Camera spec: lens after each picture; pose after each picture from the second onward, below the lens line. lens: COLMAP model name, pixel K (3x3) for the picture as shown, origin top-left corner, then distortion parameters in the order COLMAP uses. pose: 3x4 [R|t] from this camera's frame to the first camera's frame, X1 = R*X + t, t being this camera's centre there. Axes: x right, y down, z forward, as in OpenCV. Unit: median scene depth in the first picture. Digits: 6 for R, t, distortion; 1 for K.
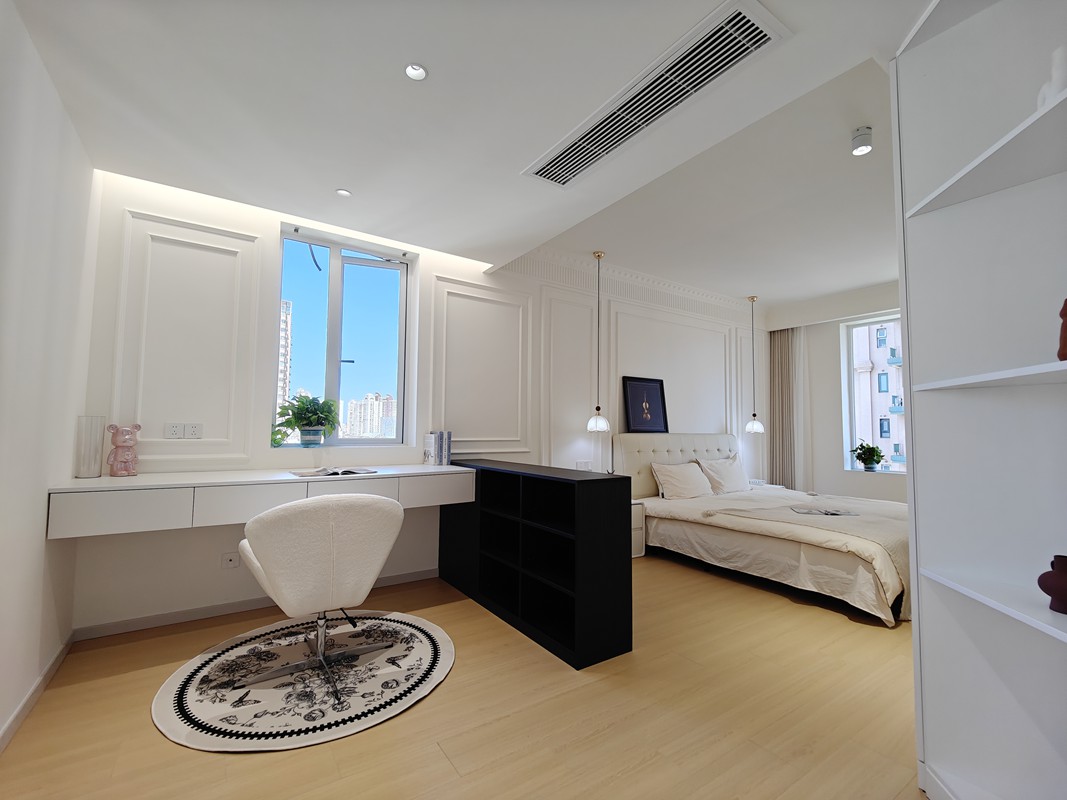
lens RADIAL K [[471.8, 0, 536.1], [0, 471.8, 401.2], [0, 0, 1]] dist [-0.003068, -0.000316]
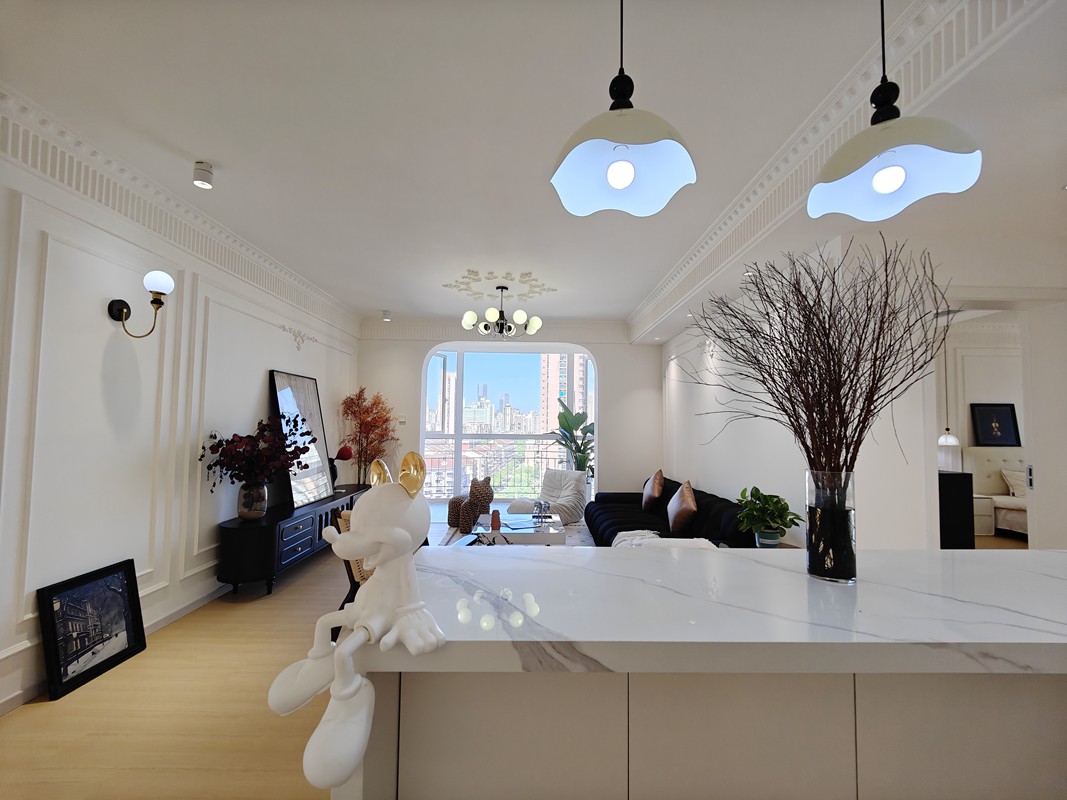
lens RADIAL K [[471.8, 0, 535.0], [0, 471.8, 405.3], [0, 0, 1]] dist [-0.003068, -0.000316]
pose [[0.836036, -0.025414, -0.548086, -0.124274], [0.032710, 0.999459, 0.003551, -0.098804], [0.547699, -0.020896, 0.836414, -0.834189]]
